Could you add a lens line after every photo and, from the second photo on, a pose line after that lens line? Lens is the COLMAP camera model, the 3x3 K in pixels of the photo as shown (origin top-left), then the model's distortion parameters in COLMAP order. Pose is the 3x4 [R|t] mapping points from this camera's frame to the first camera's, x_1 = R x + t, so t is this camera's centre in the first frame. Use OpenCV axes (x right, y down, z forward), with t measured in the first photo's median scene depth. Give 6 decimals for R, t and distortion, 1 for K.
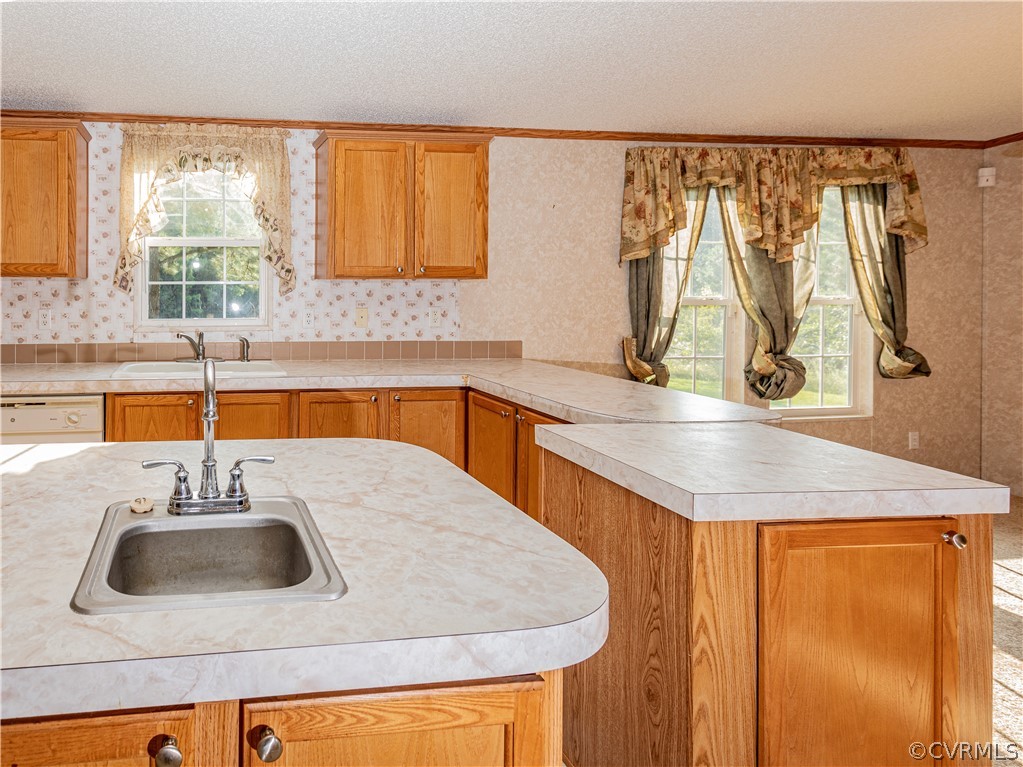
lens RADIAL K [[571.6, 0, 511.4], [0, 571.6, 295.3], [0, 0, 1]] dist [0.003899, 0.001370]
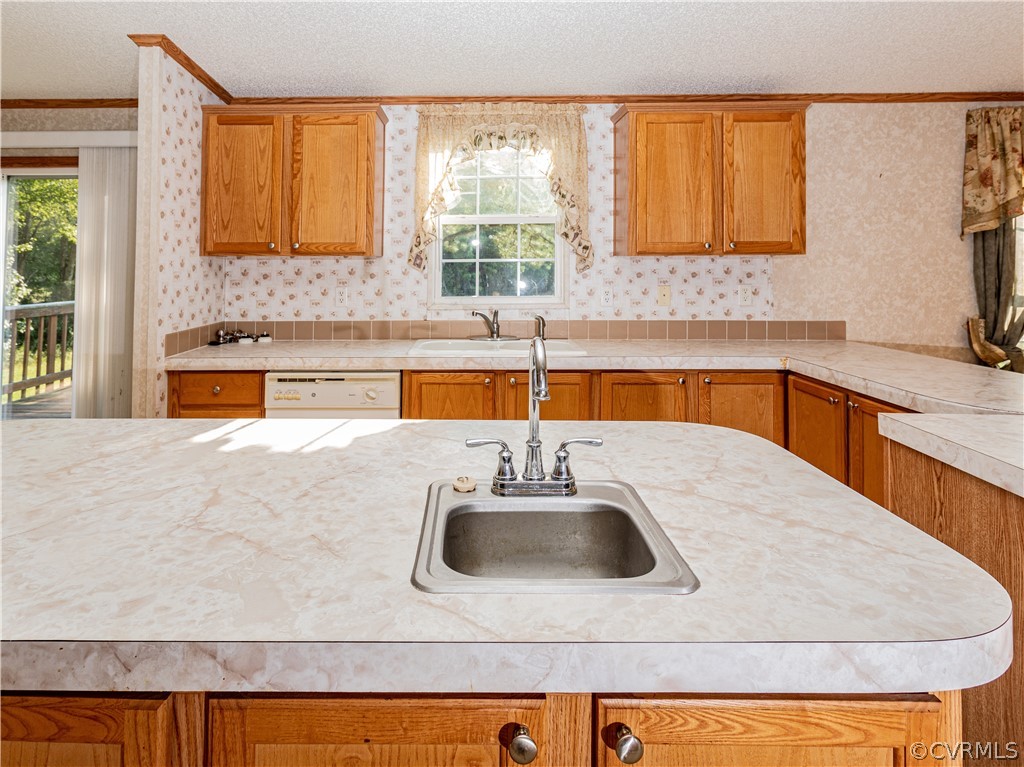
lens RADIAL K [[604.7, 0, 511.4], [0, 604.7, 250.7], [0, 0, 1]] dist [0.004711, 0.000883]
pose [[0.992070, -0.008378, -0.125404, -0.400952], [0.003816, 0.999324, -0.036576, -0.000076], [0.125626, 0.035808, 0.991431, -0.043491]]
